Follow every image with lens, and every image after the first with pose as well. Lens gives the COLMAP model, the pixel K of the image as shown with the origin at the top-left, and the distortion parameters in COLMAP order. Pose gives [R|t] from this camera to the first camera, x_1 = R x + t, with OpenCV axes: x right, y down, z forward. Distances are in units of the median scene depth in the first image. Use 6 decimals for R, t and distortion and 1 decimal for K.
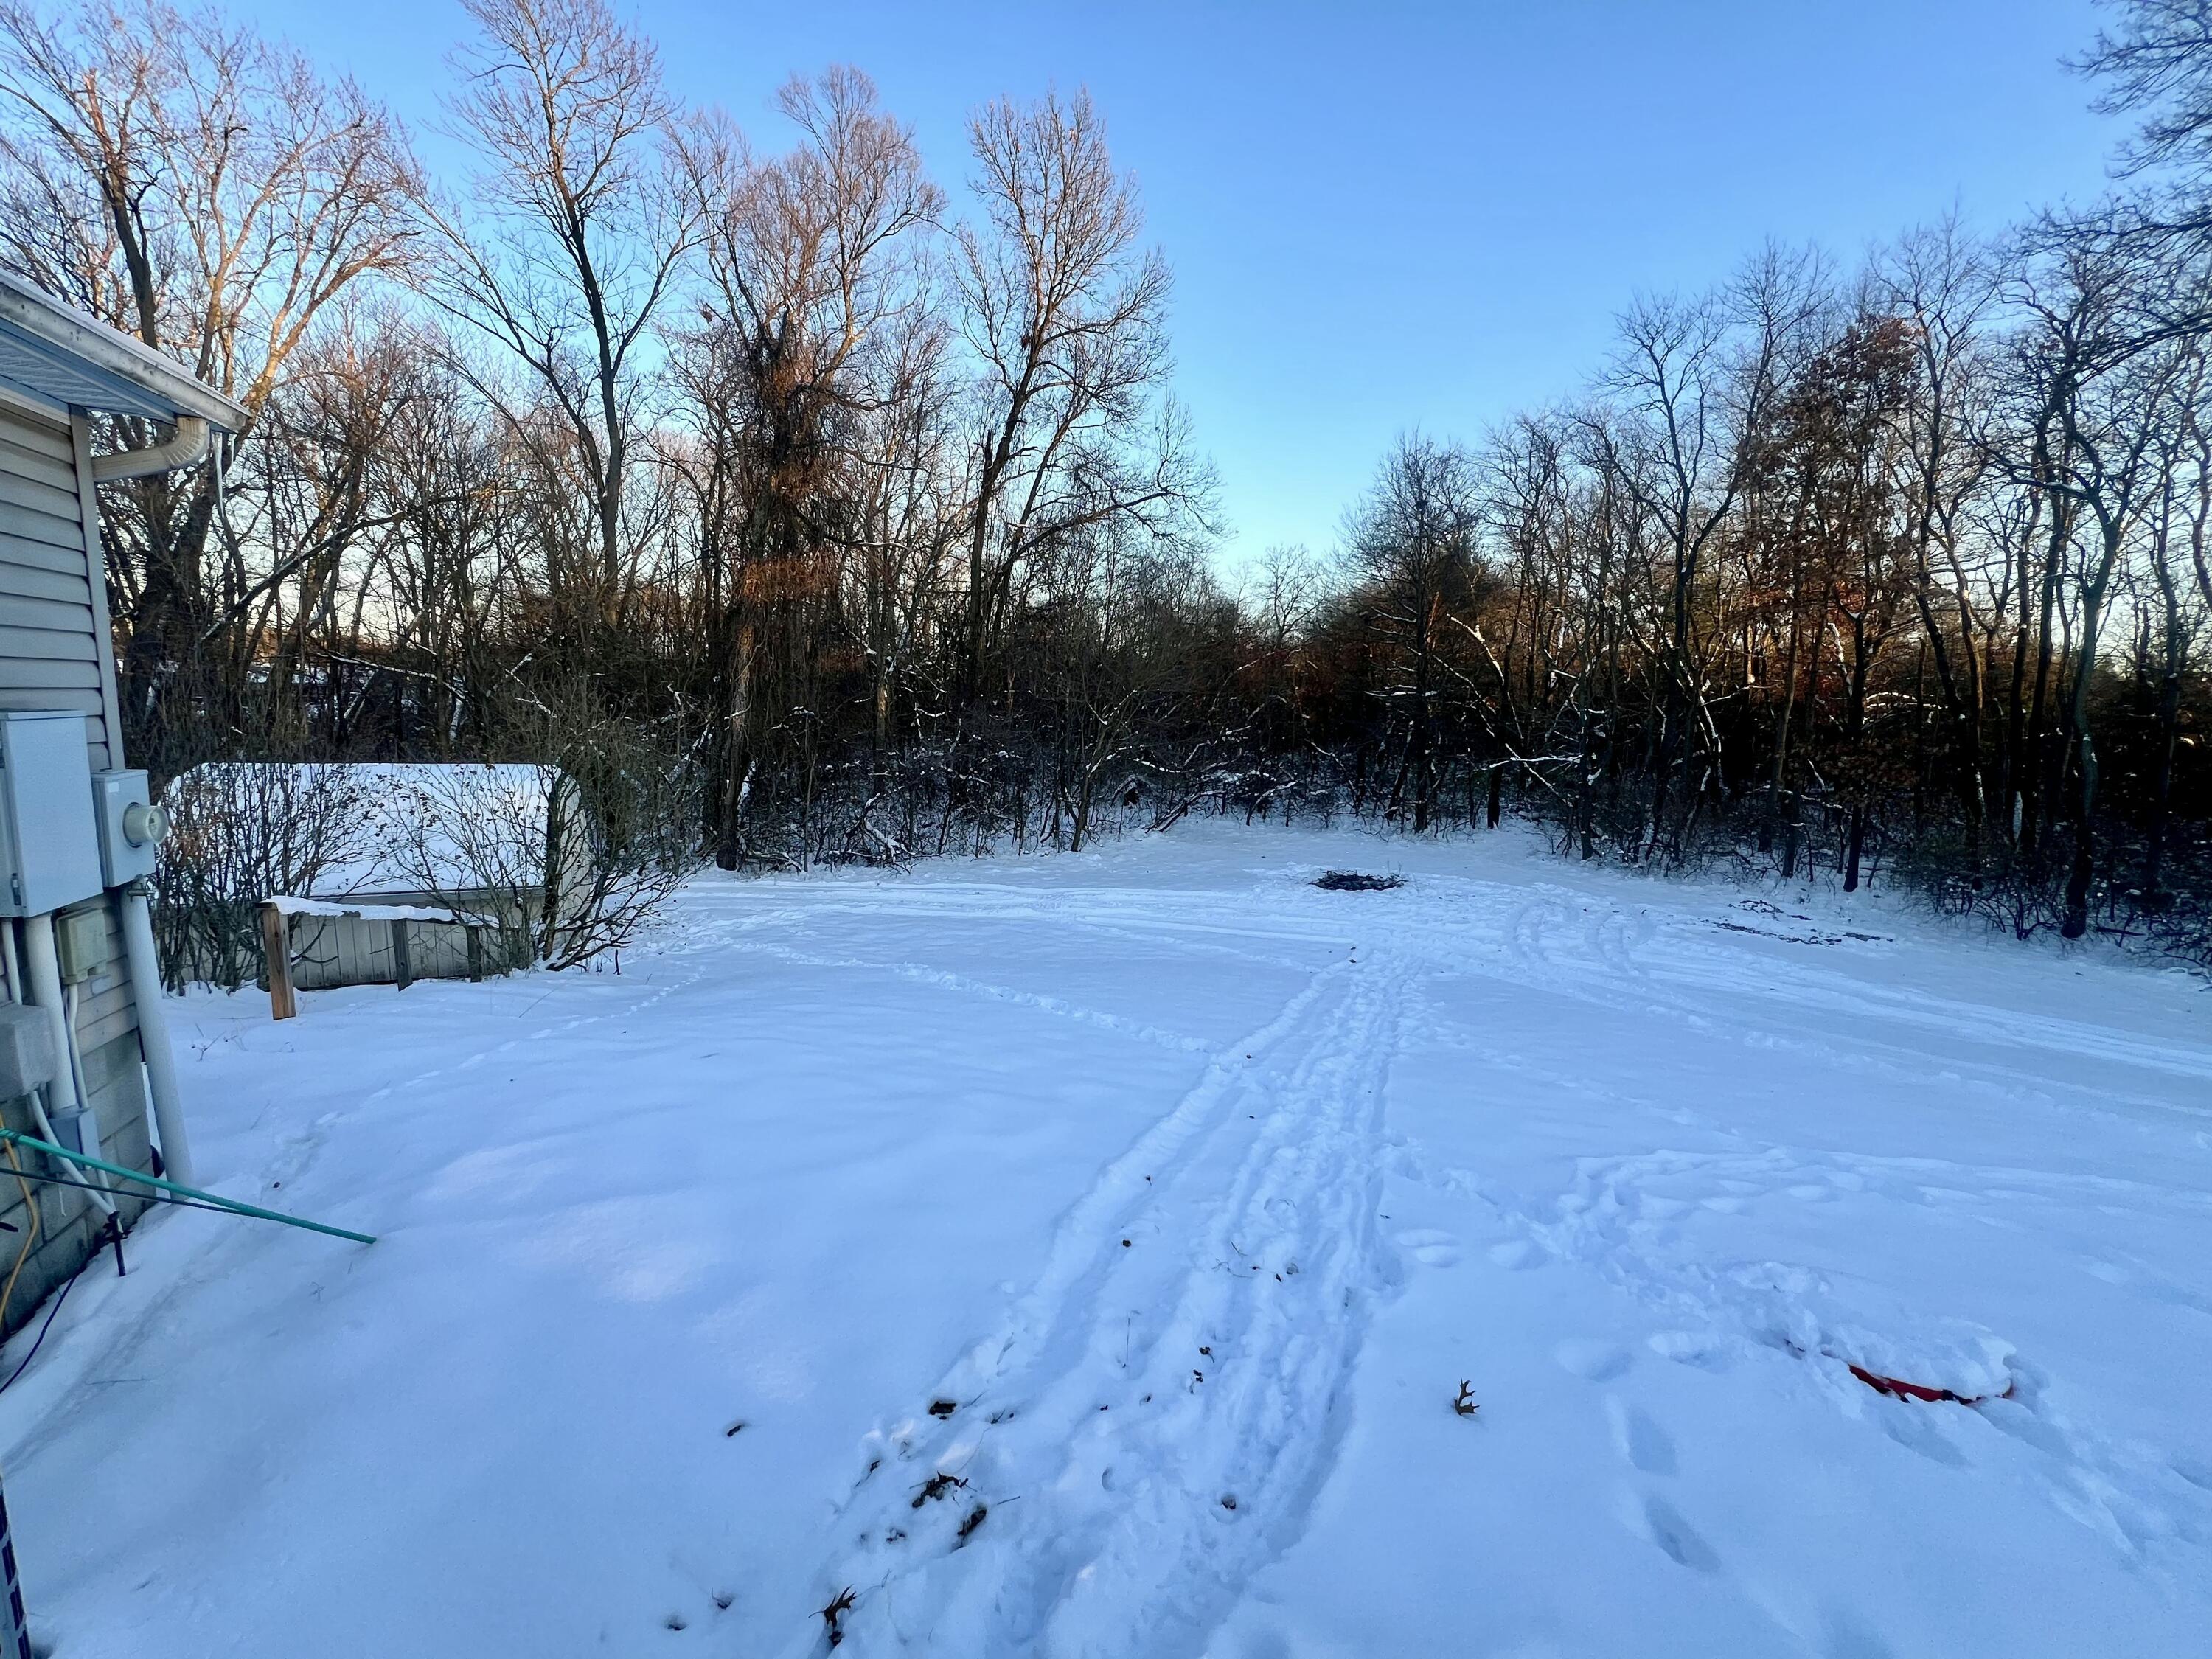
lens RADIAL K [[883.5, 0, 1099.4], [0, 883.5, 825.7], [0, 0, 1]] dist [-0.001411, 0.000222]
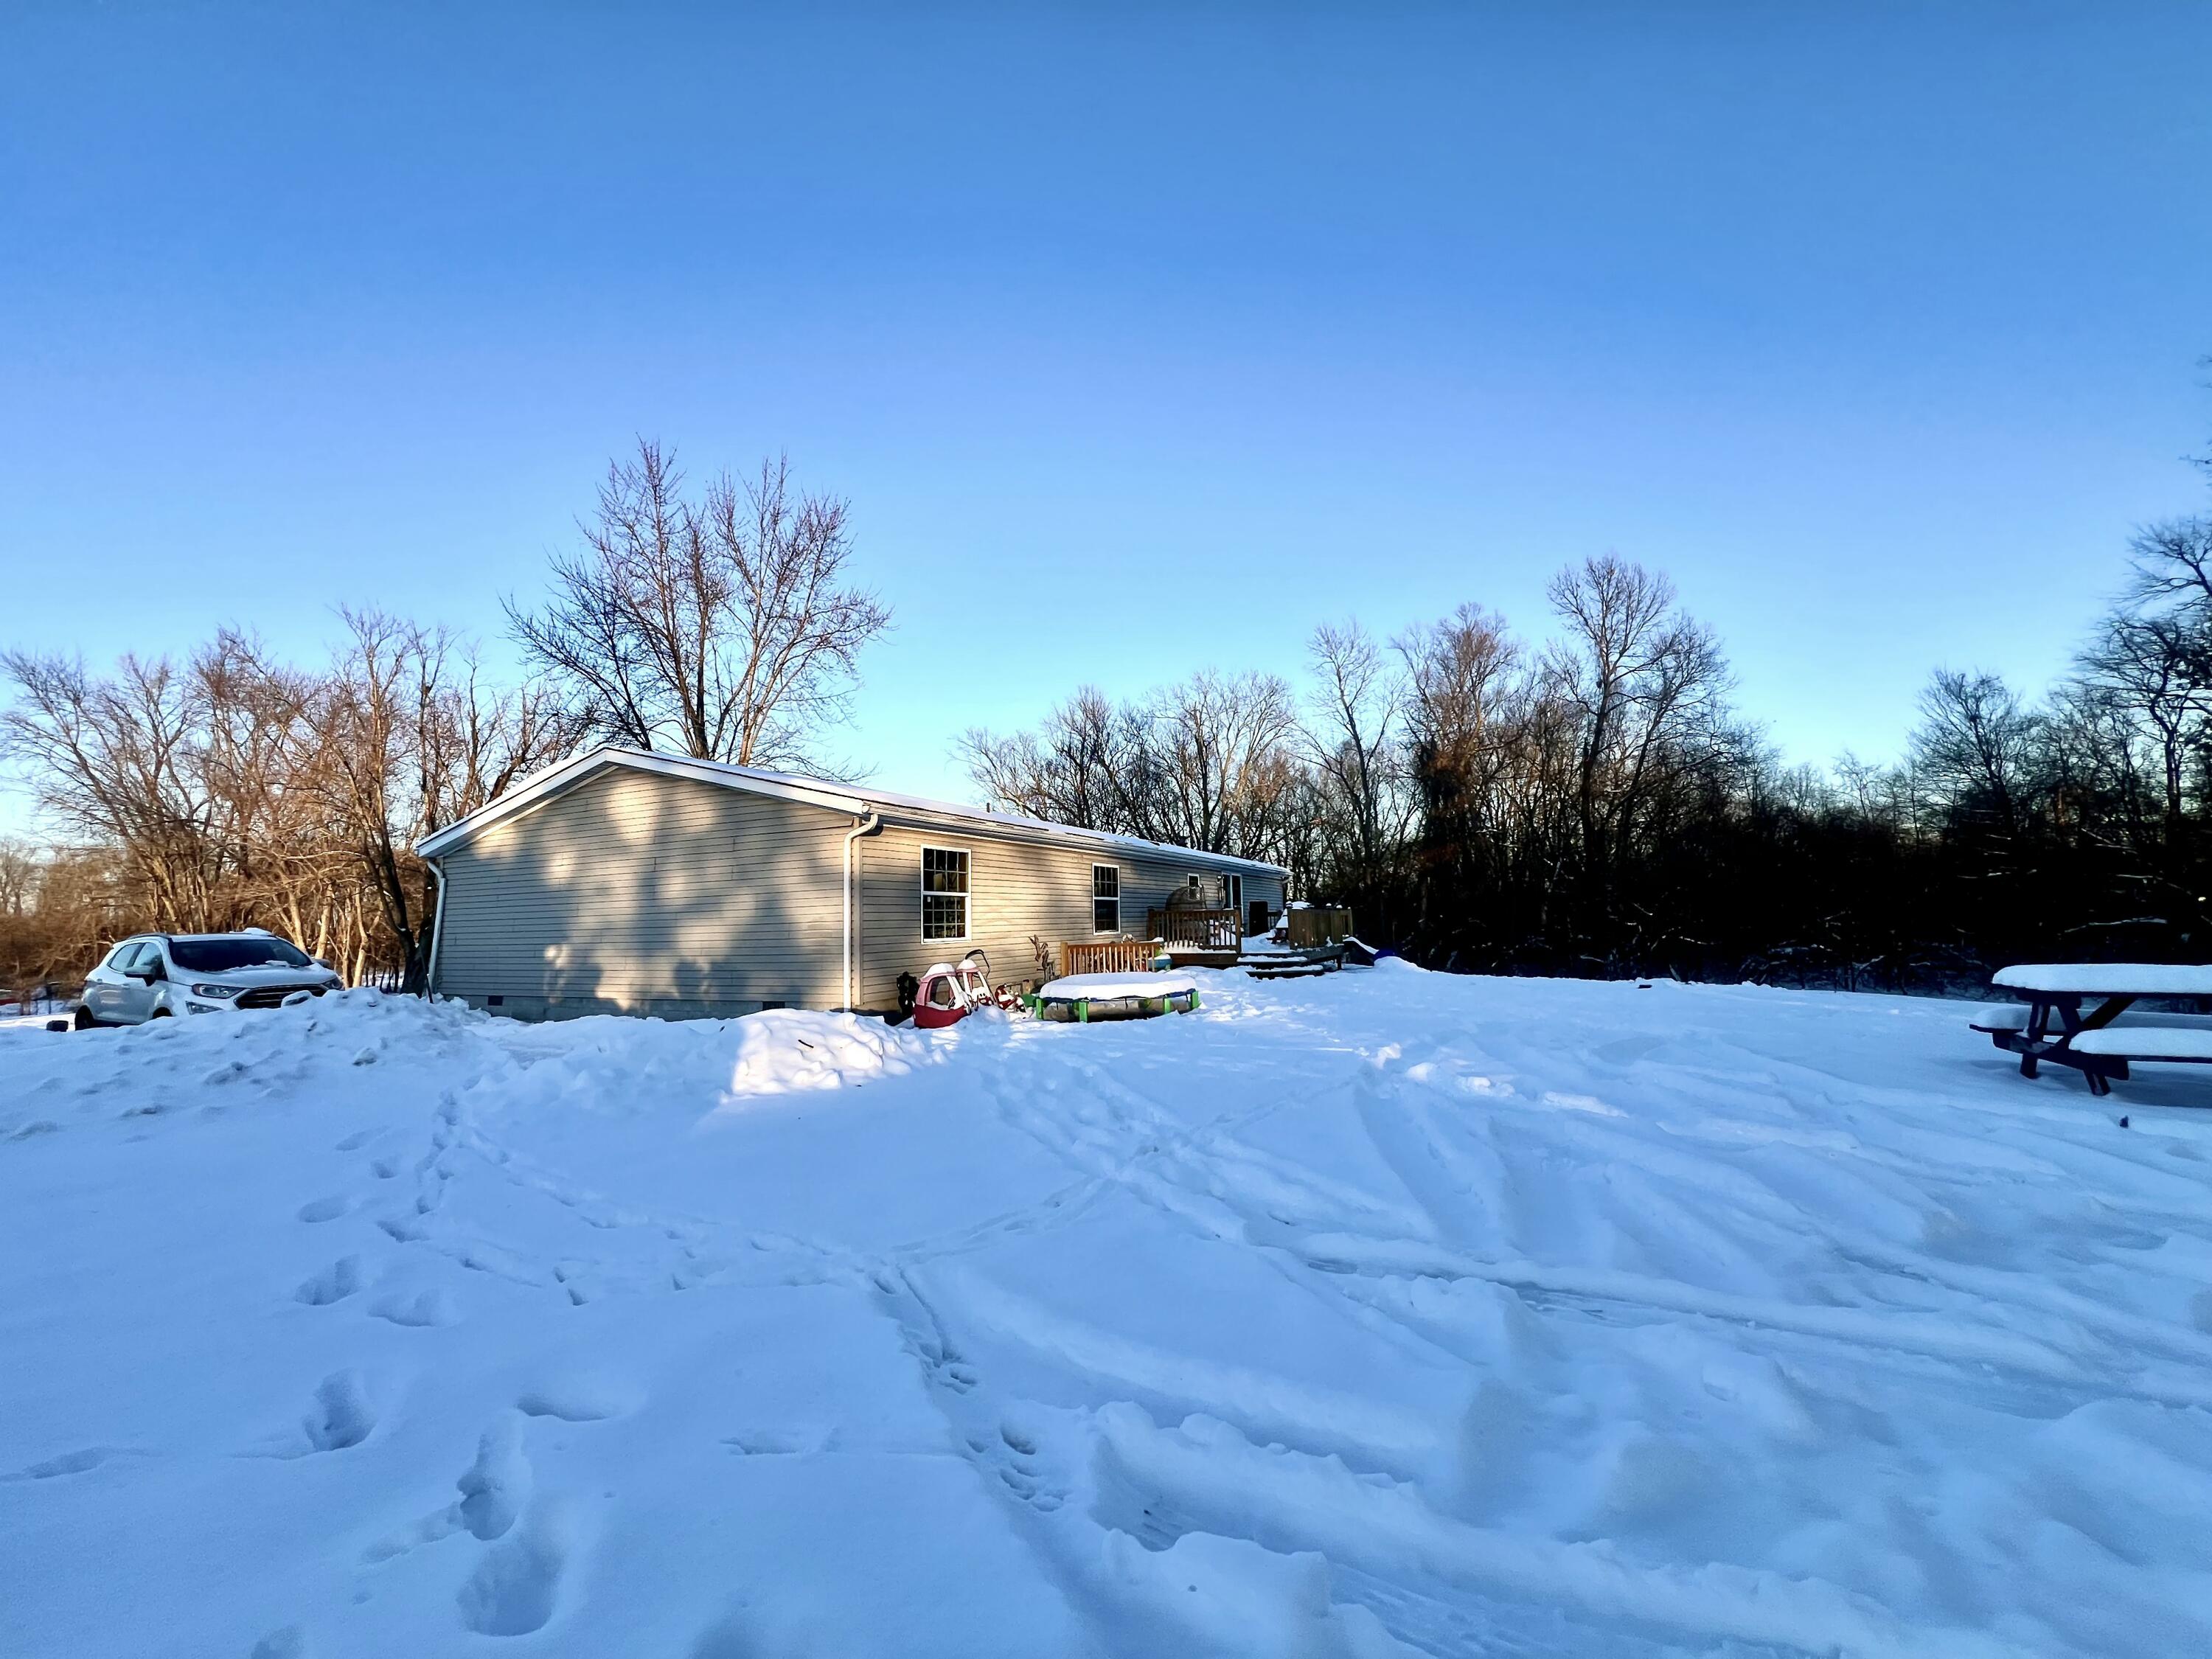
lens RADIAL K [[883.5, 0, 1099.4], [0, 883.5, 825.7], [0, 0, 1]] dist [-0.001411, 0.000222]
pose [[0.664513, -0.137802, -0.734461, 0.588680], [-0.050676, 0.972278, -0.228272, 0.152859], [0.745556, 0.188909, 0.639108, -0.853592]]
